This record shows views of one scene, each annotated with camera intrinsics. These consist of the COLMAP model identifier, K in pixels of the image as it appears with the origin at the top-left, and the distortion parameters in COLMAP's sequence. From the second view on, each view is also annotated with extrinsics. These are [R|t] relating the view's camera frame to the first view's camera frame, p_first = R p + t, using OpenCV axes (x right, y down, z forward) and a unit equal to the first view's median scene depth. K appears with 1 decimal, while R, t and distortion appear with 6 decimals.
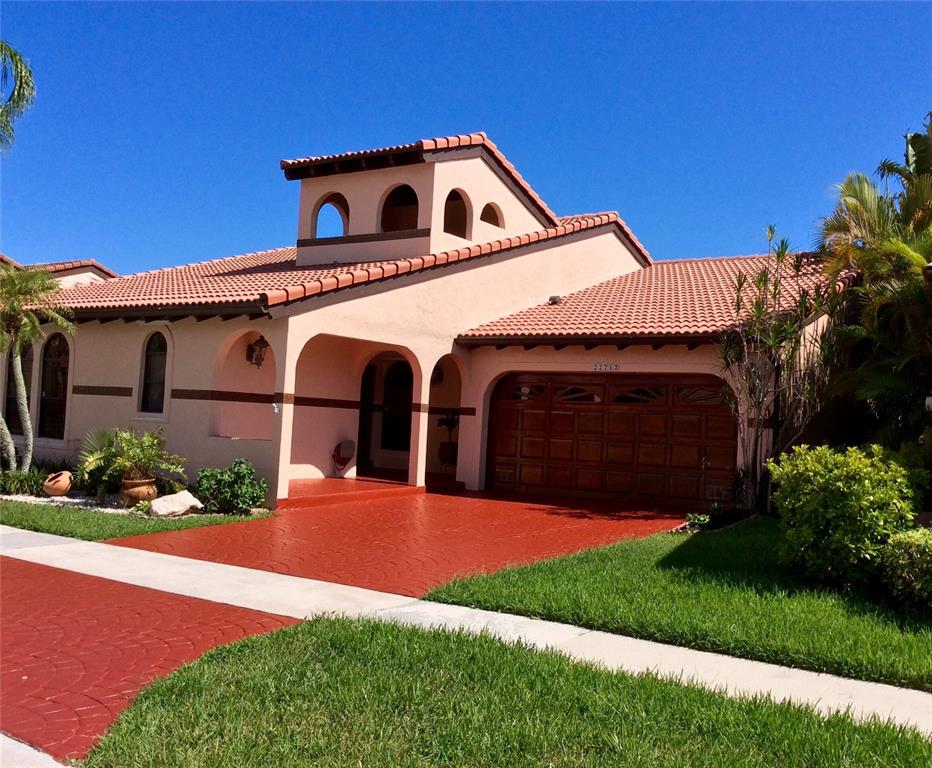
lens RADIAL K [[970.4, 0, 466.0], [0, 970.4, 384.0], [0, 0, 1]] dist [-0.001547, -0.000210]
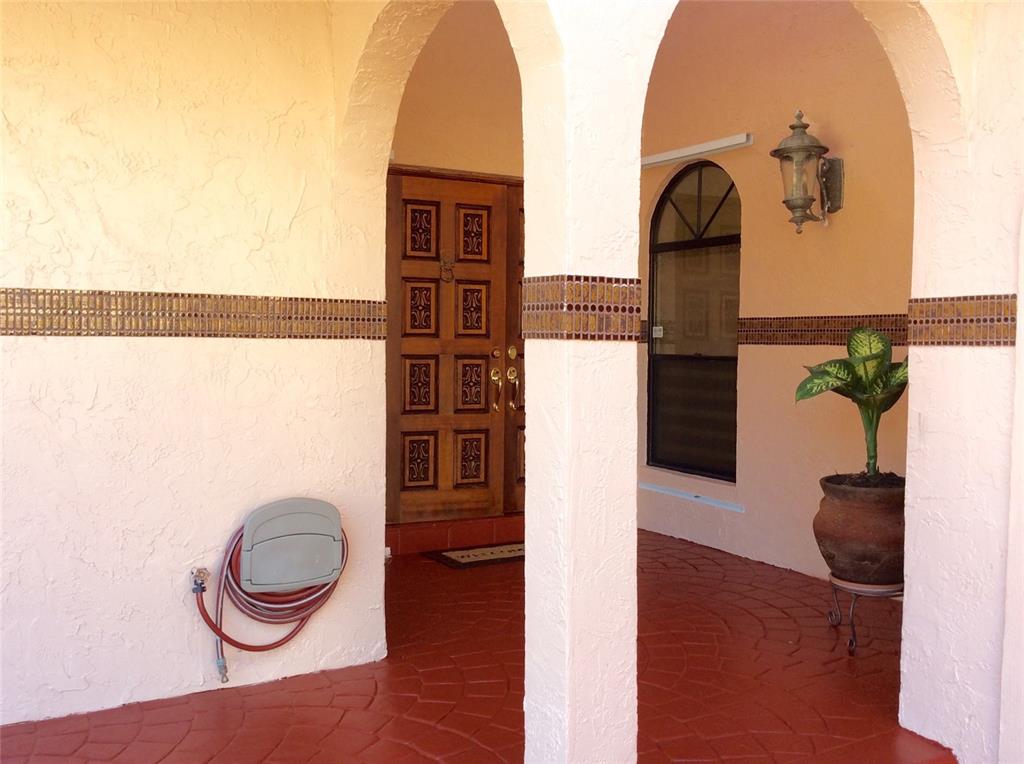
lens RADIAL K [[964.3, 0, 512.0], [0, 964.3, 382.0], [0, 0, 1]] dist [0.013192, -0.004850]
pose [[0.904328, -0.030286, -0.425762, 0.002645], [0.057793, 0.996982, 0.051836, 0.026097], [0.422908, -0.071483, 0.903349, 0.821607]]
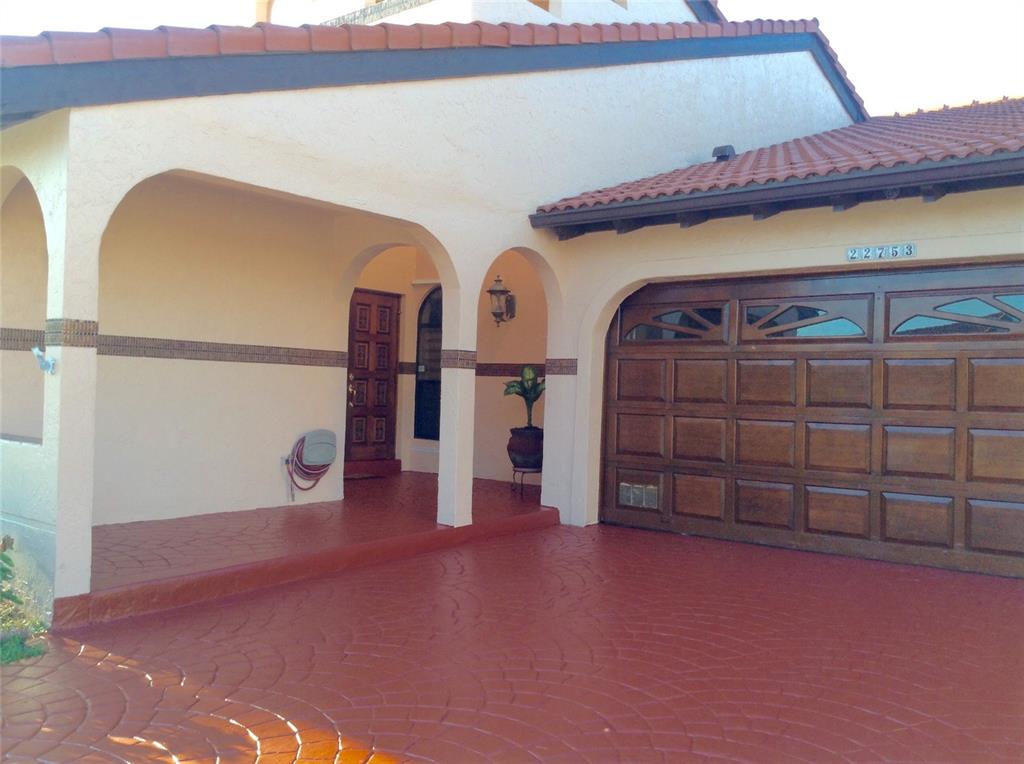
lens RADIAL K [[886.3, 0, 512.0], [0, 886.3, 382.0], [0, 0, 1]] dist [0.002358, 0.001021]
pose [[0.997696, -0.021337, -0.064405, 0.005702], [0.023051, 0.999396, 0.025989, 0.023935], [0.063812, -0.027413, 0.997585, 0.551662]]
